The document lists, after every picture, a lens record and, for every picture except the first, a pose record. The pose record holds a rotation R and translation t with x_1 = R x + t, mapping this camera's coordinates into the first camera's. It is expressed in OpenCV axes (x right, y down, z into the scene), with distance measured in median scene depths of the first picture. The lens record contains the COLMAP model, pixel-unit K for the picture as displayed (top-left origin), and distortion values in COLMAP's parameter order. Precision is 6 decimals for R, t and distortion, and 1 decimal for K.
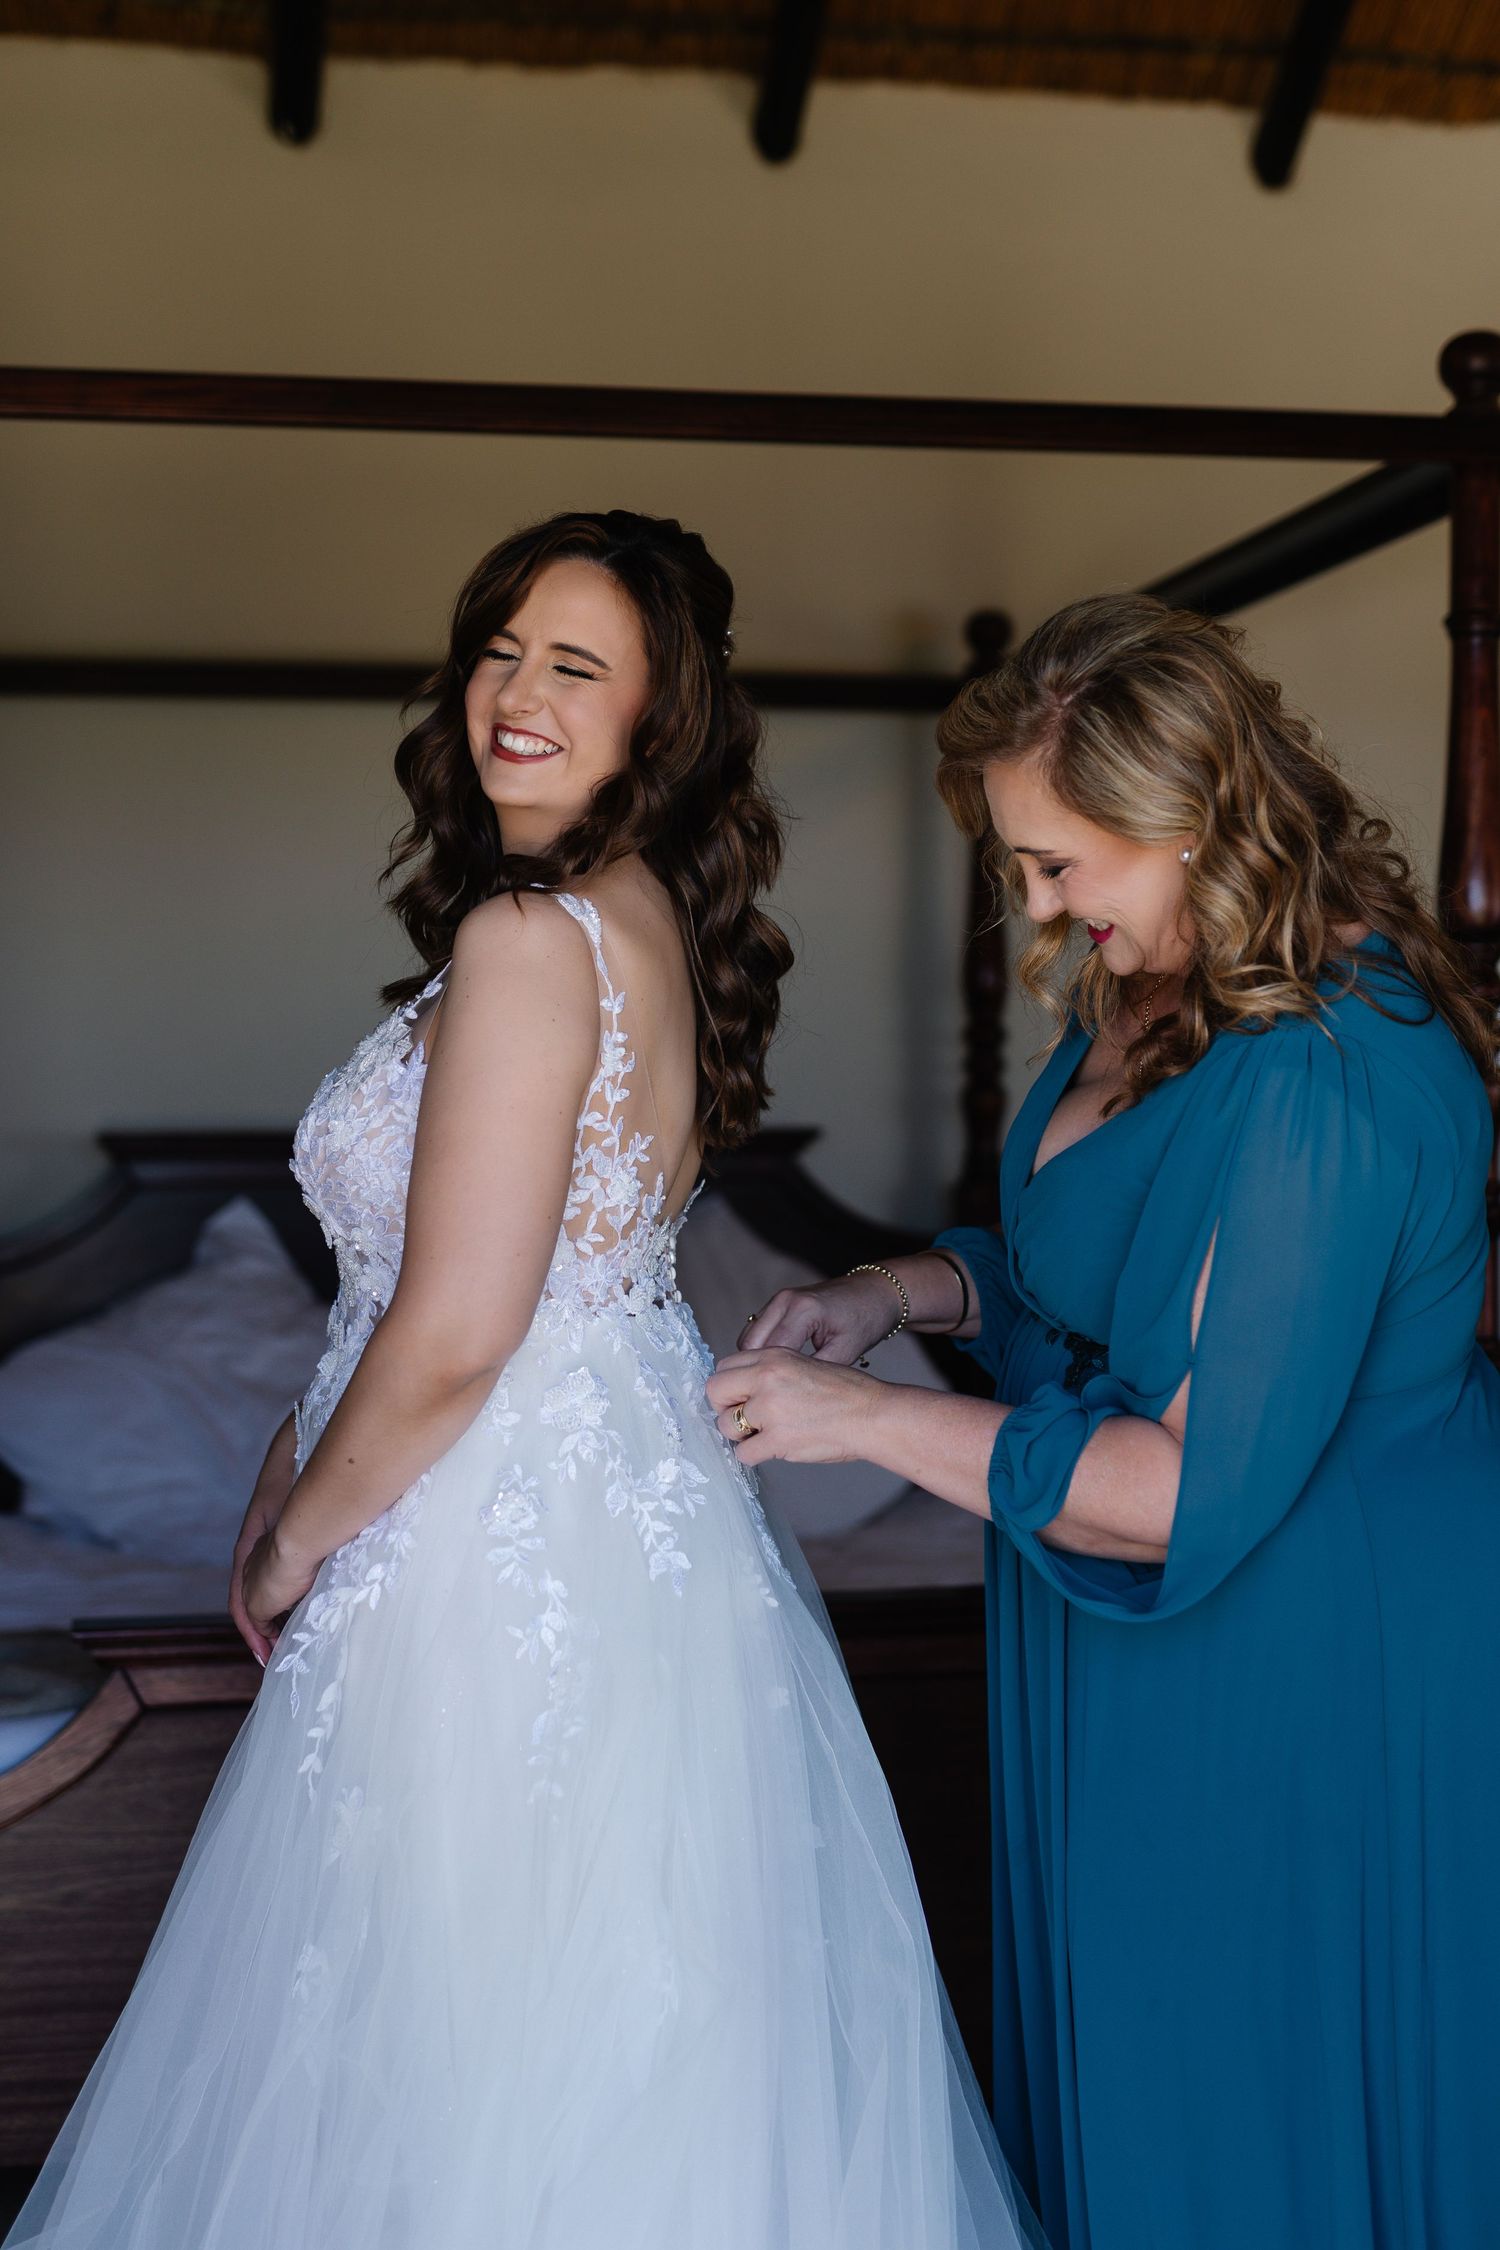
lens RADIAL K [[3276.5, 0, 733.7], [0, 3276.5, 1136.3], [0, 0, 1]] dist [-0.008945, -0.047211]
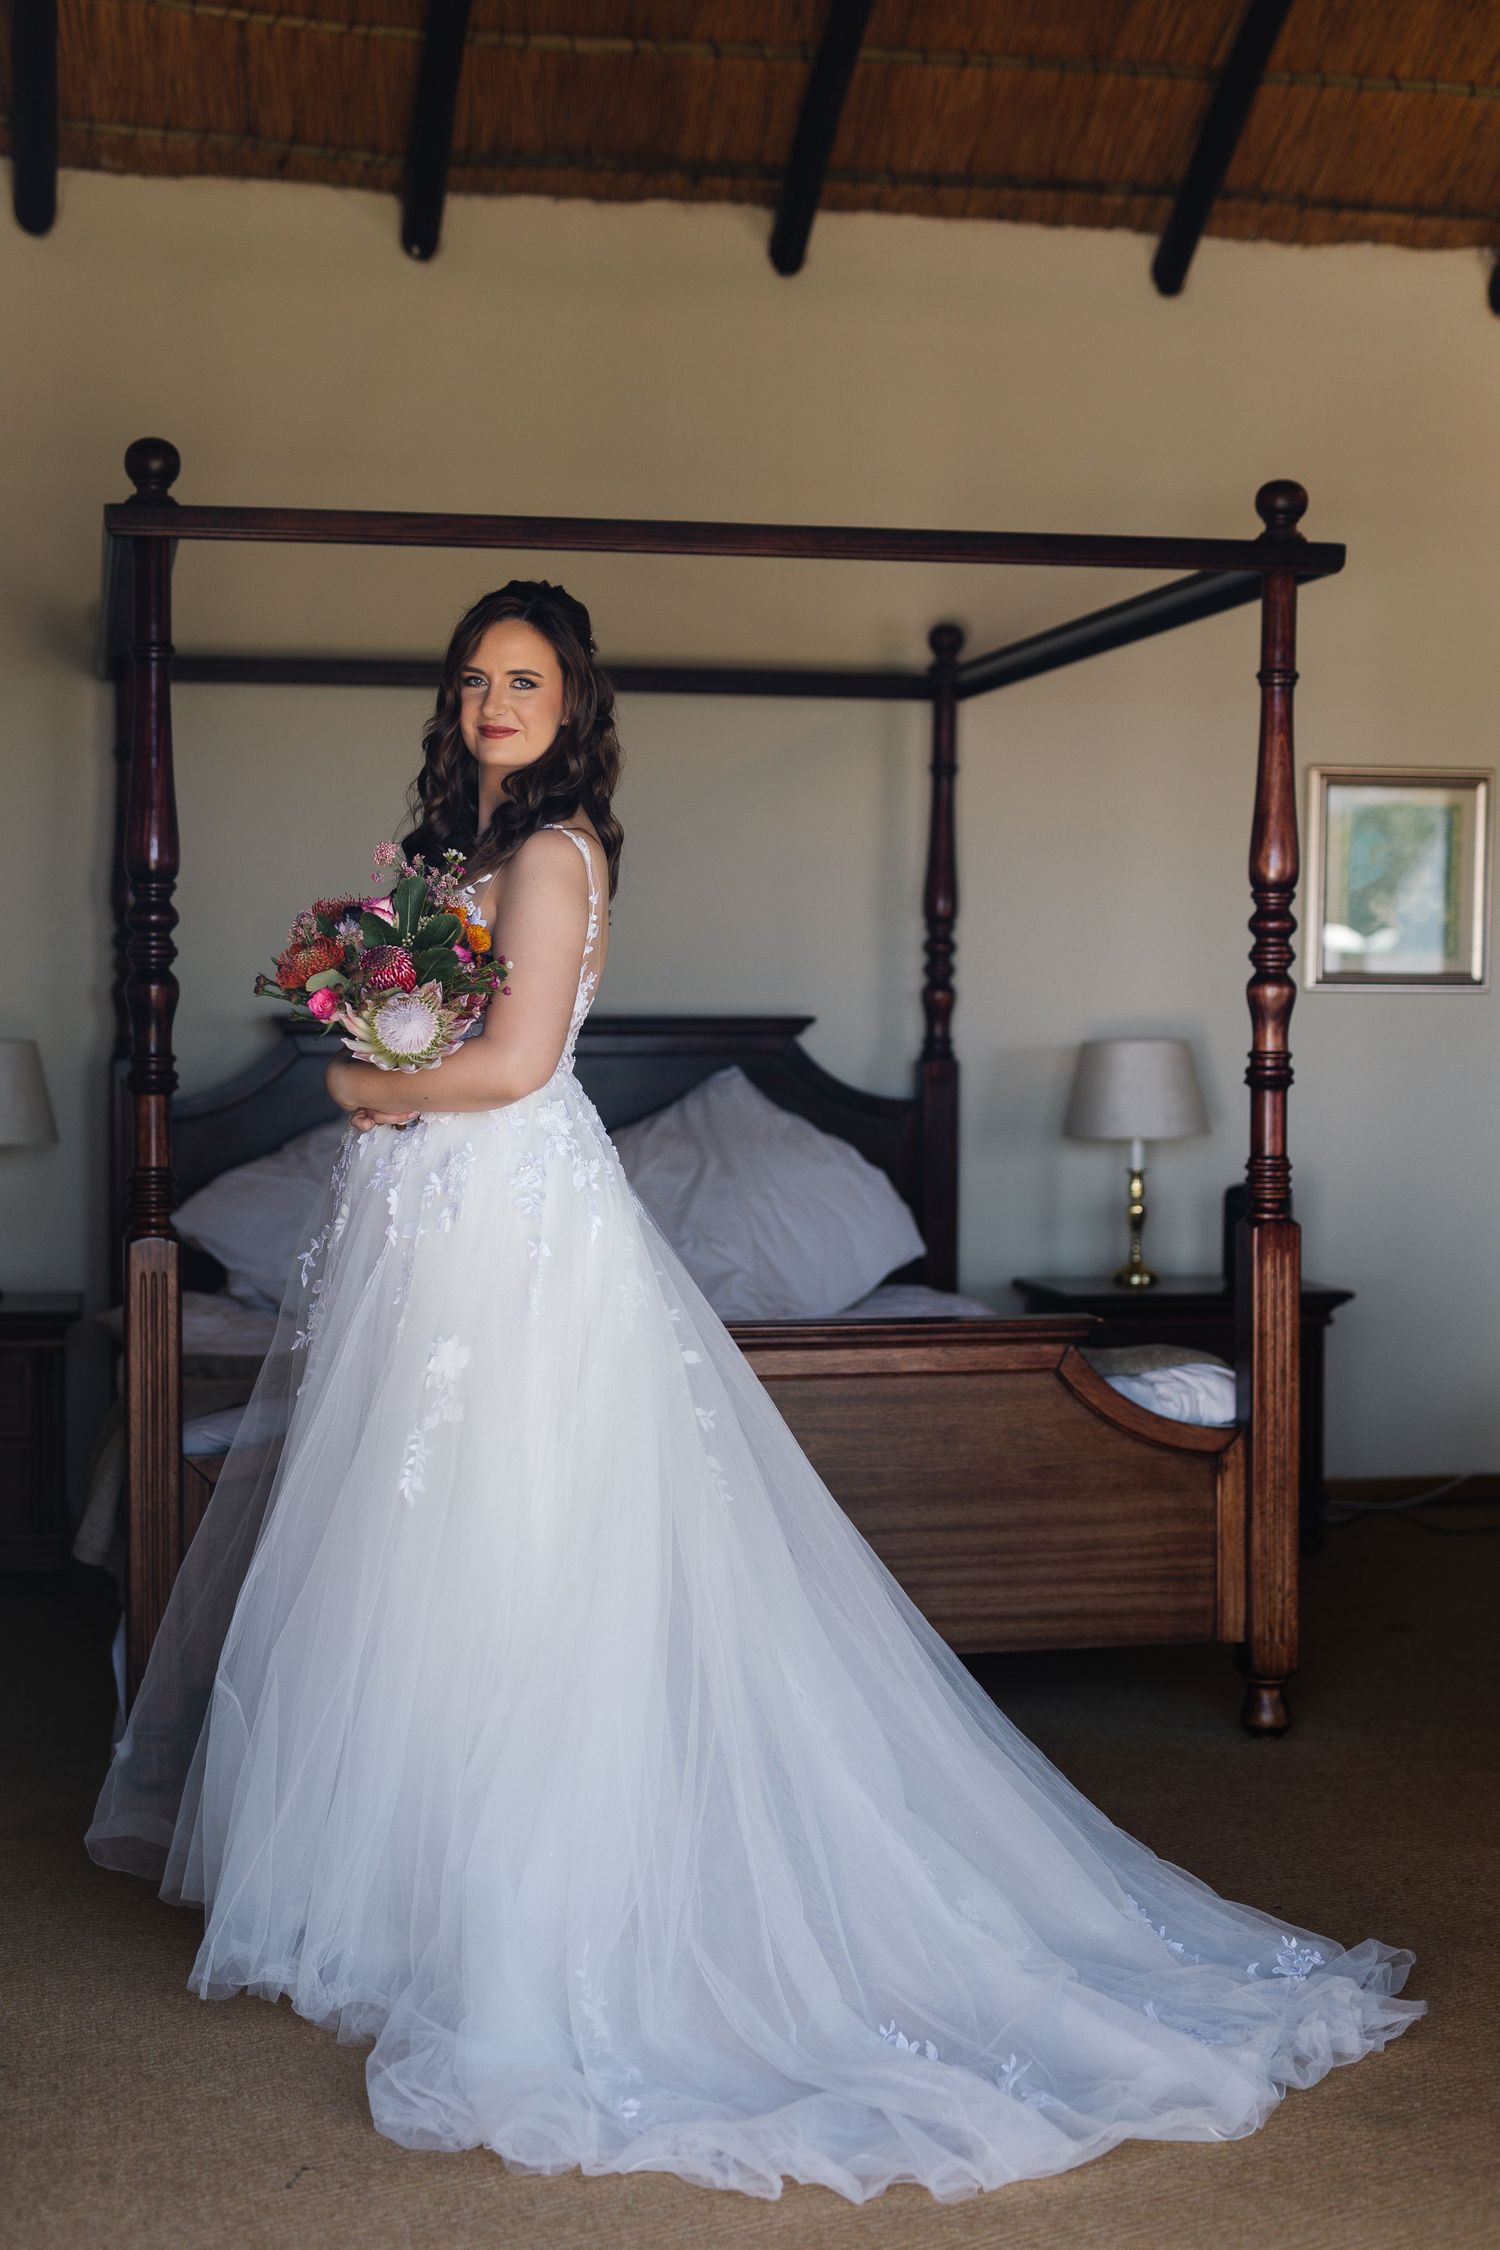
lens RADIAL K [[3276.5, 0, 733.7], [0, 3276.5, 1136.3], [0, 0, 1]] dist [-0.008945, -0.047211]
pose [[0.999775, 0.009010, 0.019225, -0.032661], [-0.009581, 0.999508, 0.029860, 0.006919], [-0.018946, -0.030038, 0.999369, -0.337246]]
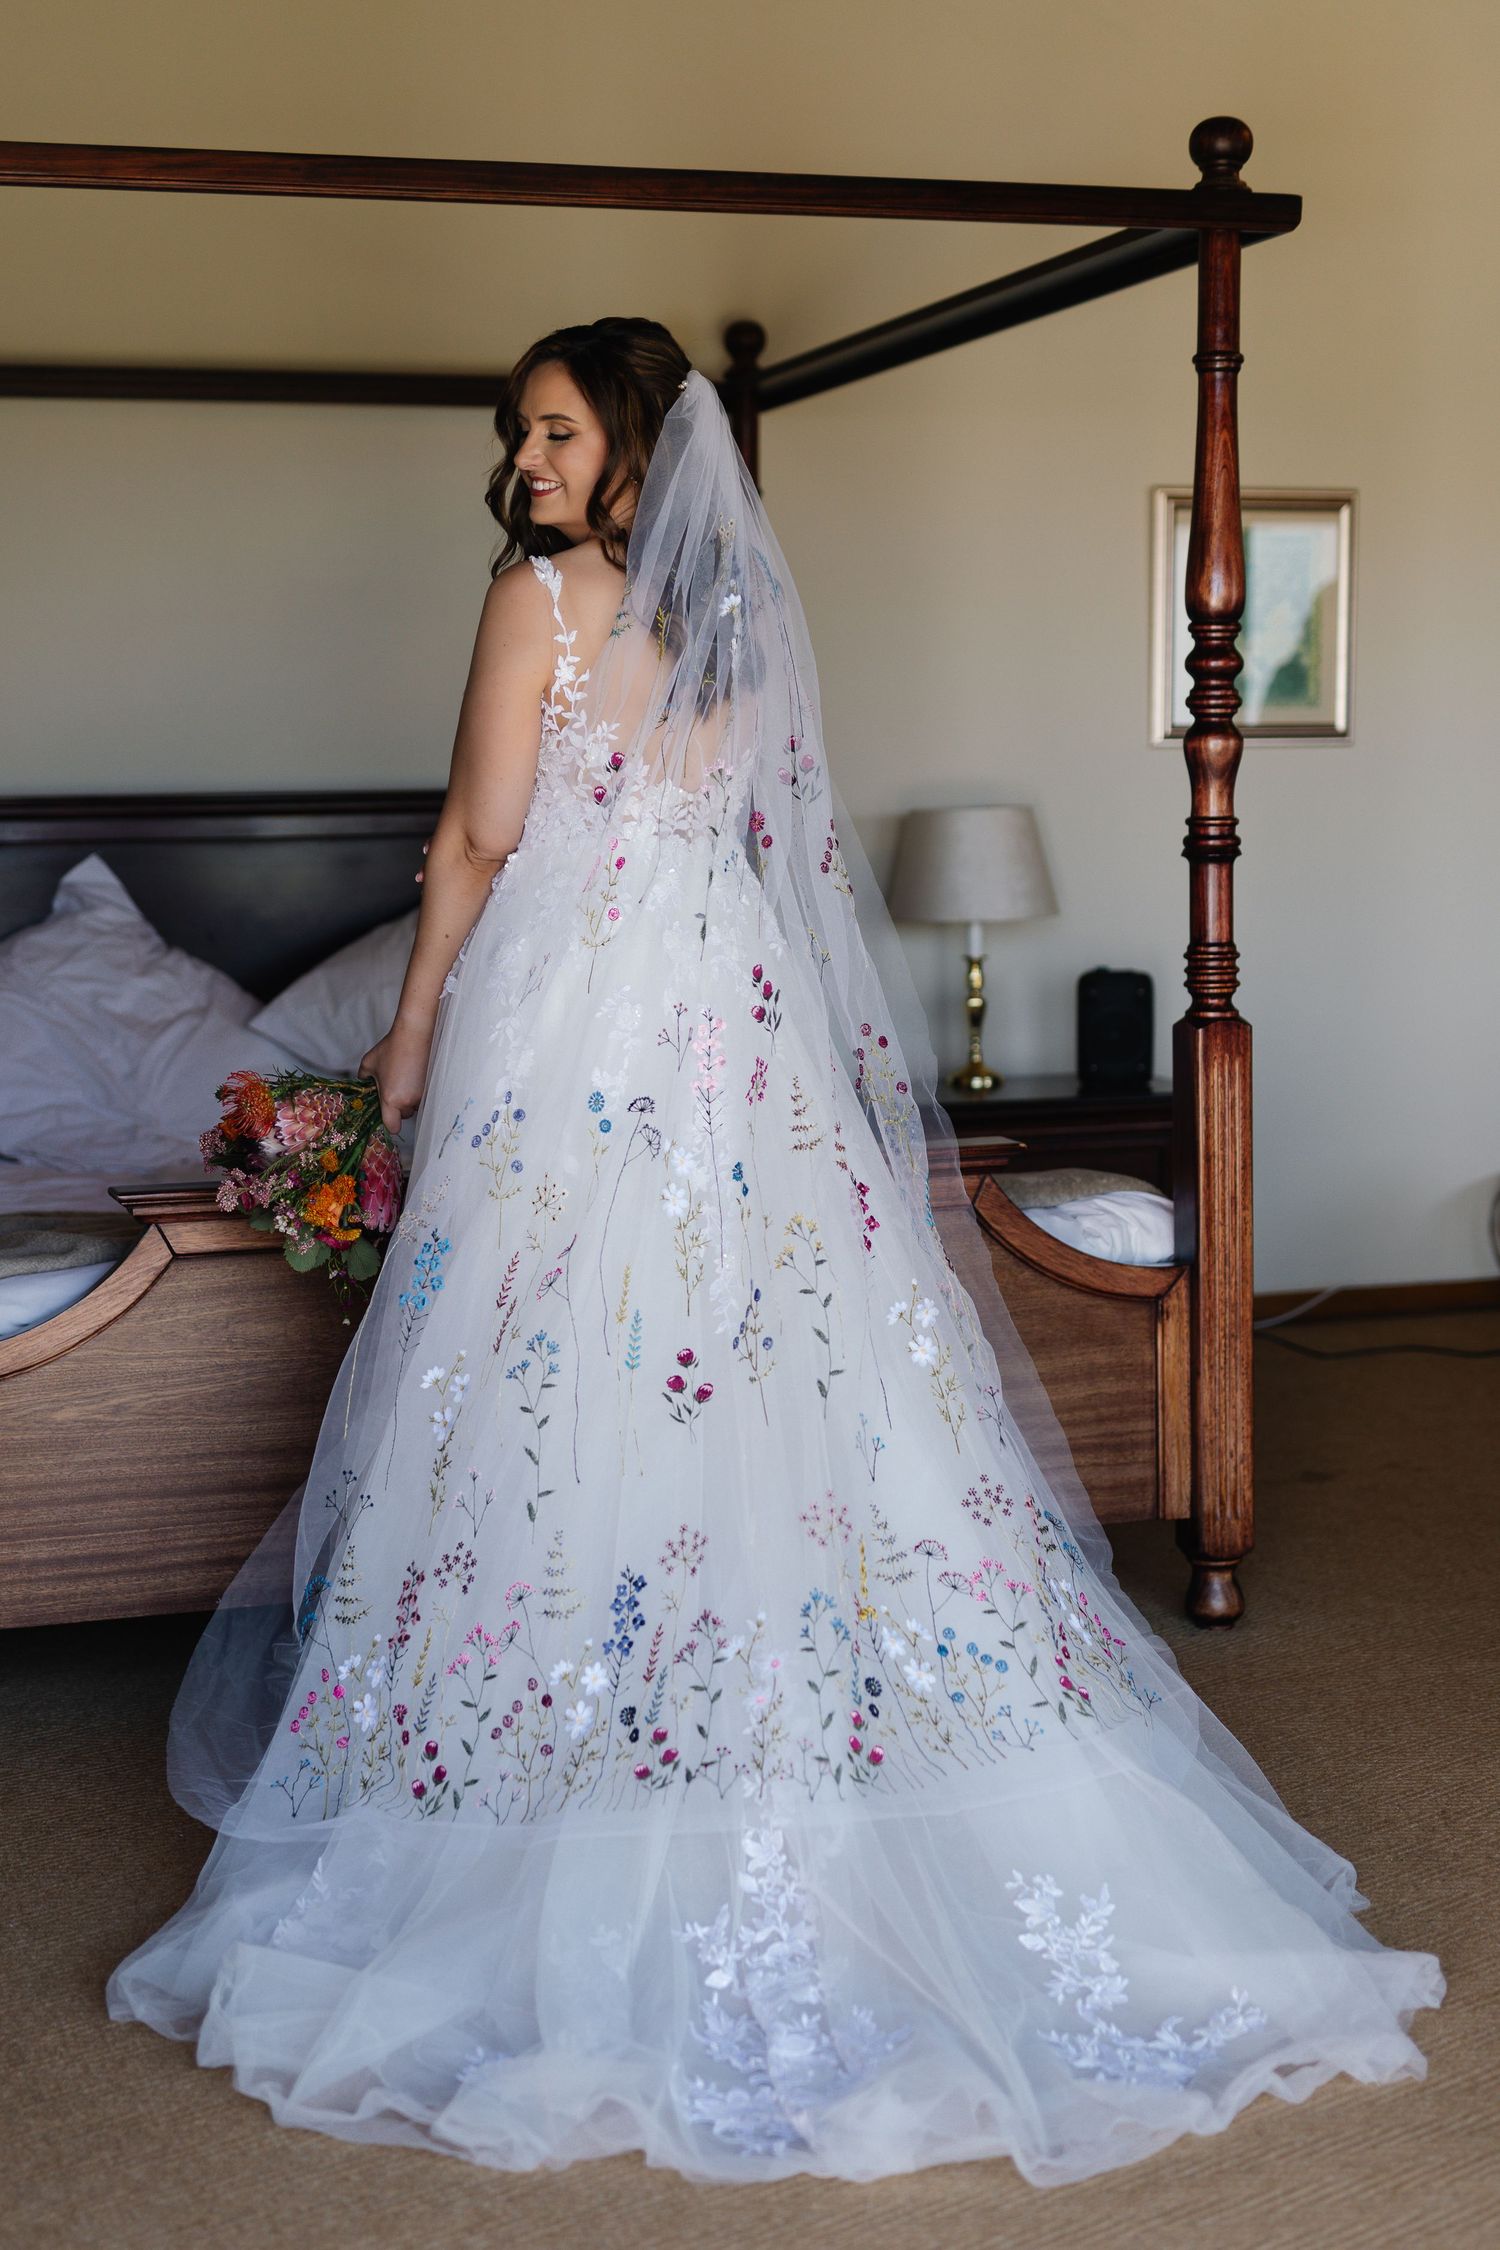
lens RADIAL K [[3383.6, 0, 740.6], [0, 3383.6, 1163.5], [0, 0, 1]] dist [0.011114, -0.060652]
pose [[0.991523, -0.023890, 0.127713, -0.082716], [0.010622, 0.994565, 0.103572, 0.006506], [-0.129493, -0.101338, 0.986388, -0.179824]]
